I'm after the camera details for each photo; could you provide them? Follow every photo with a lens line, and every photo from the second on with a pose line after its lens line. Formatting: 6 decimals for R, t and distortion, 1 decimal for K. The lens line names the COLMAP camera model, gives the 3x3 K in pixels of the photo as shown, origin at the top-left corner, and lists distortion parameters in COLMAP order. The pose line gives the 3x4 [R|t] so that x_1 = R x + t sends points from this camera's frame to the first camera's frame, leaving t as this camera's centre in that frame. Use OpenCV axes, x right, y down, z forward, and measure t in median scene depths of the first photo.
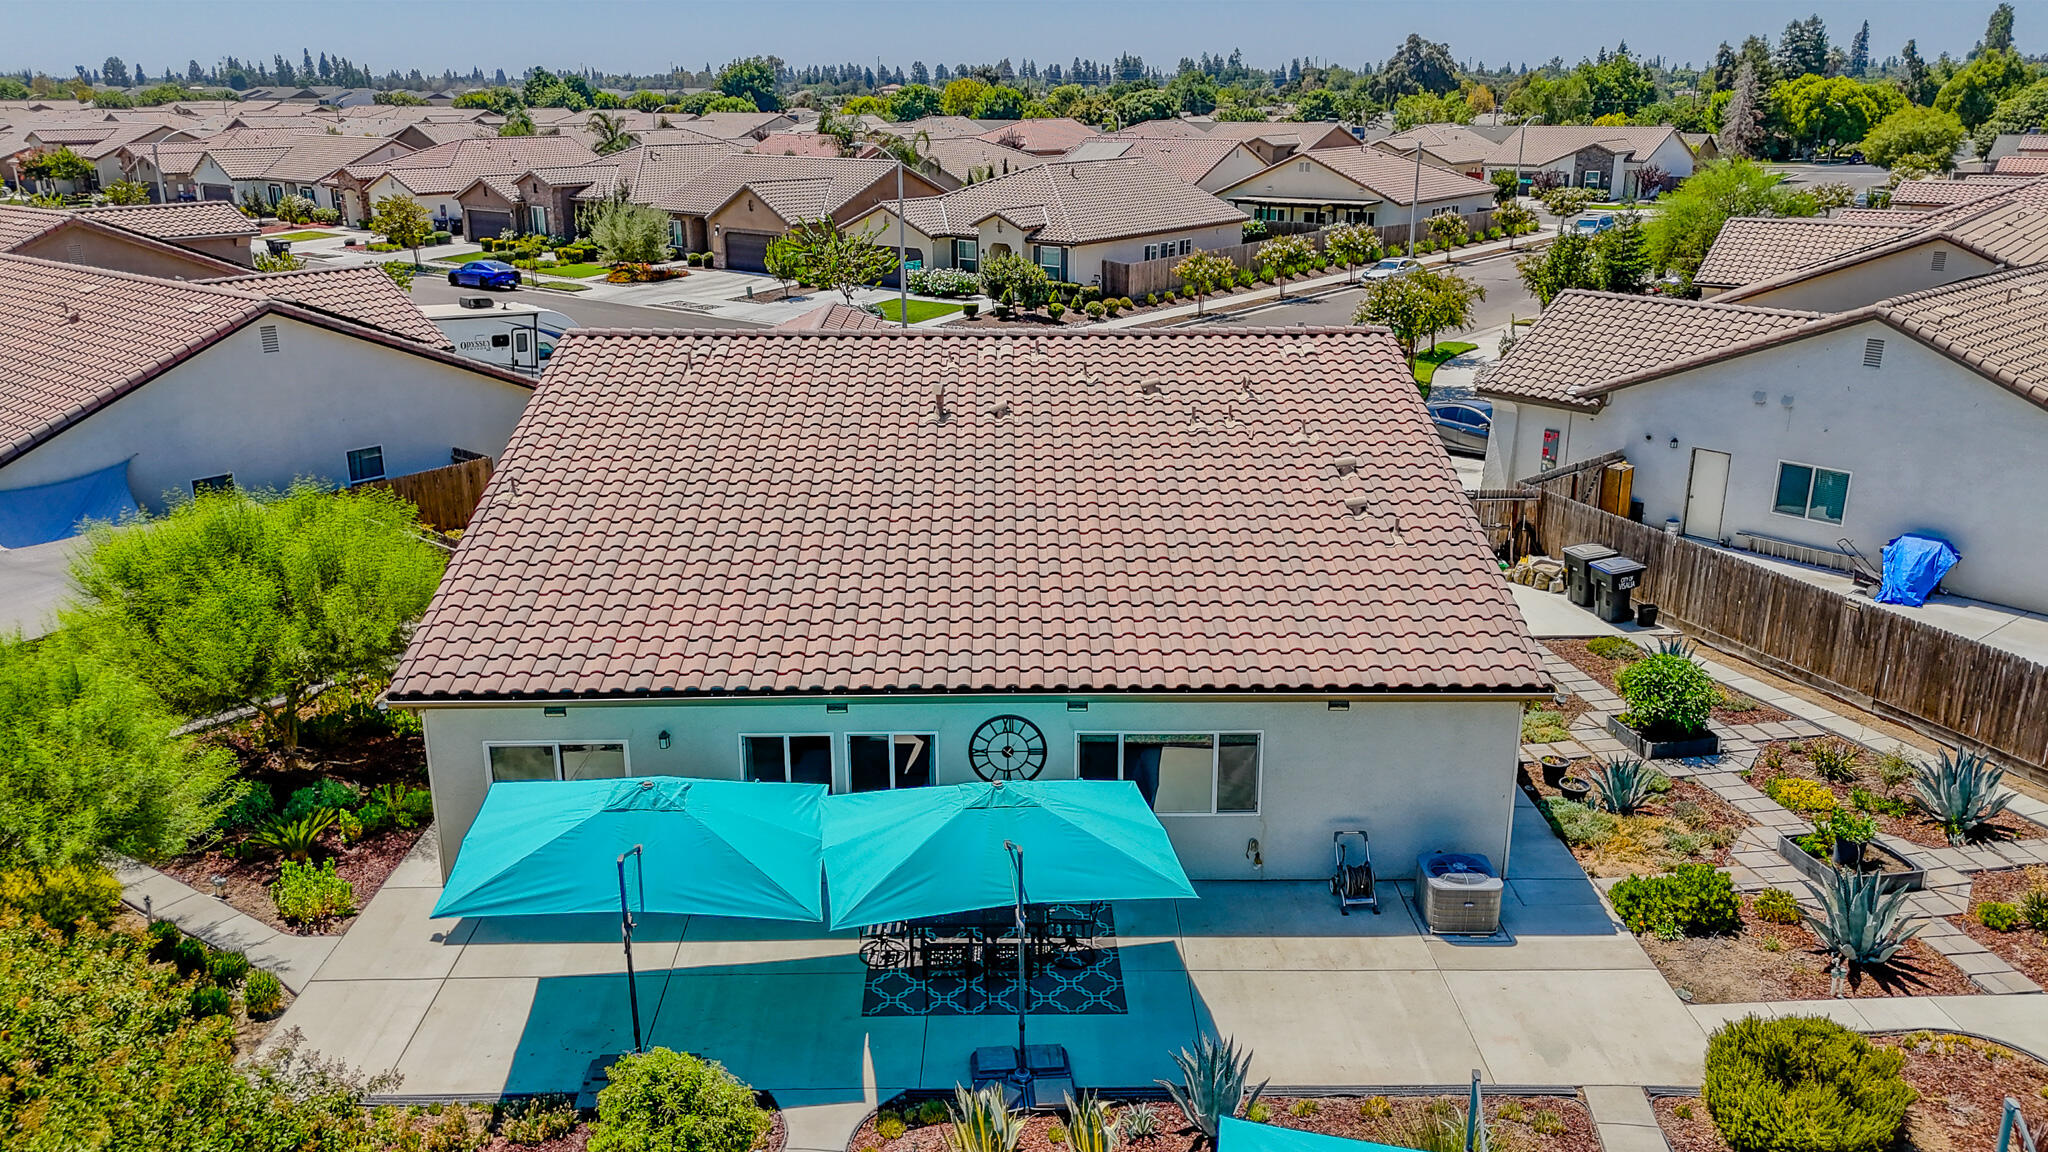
lens RADIAL K [[1521.9, 0, 1020.1], [0, 1521.9, 573.5], [0, 0, 1]] dist [0.051341, -0.034280]
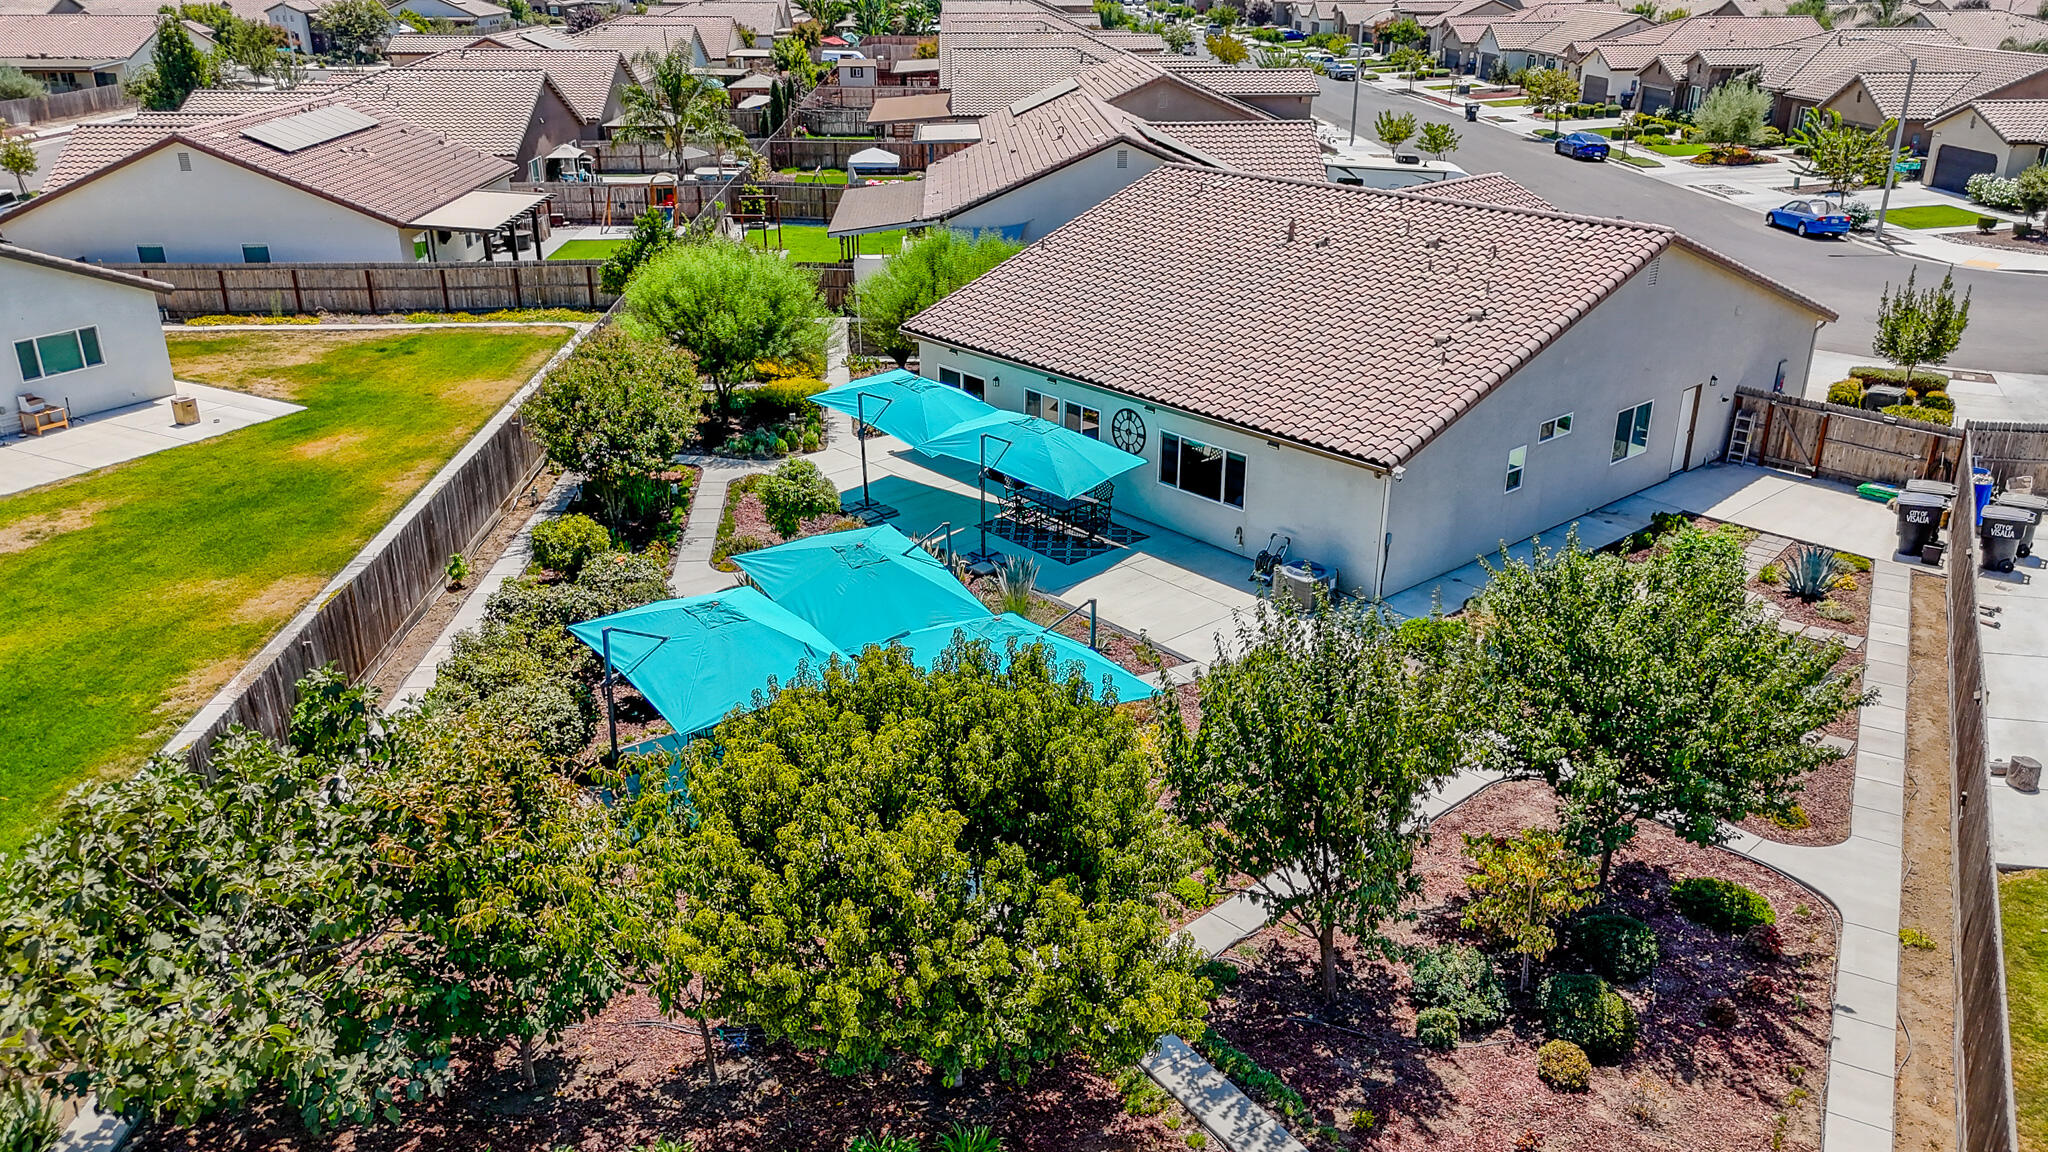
lens RADIAL K [[1521.9, 0, 1030.1], [0, 1521.9, 574.1], [0, 0, 1]] dist [0.051341, -0.034280]
pose [[0.645825, 0.289980, -0.706274, 0.306824], [-0.233131, 0.955783, 0.179244, -0.001886], [0.727022, 0.048894, 0.684872, -0.056393]]
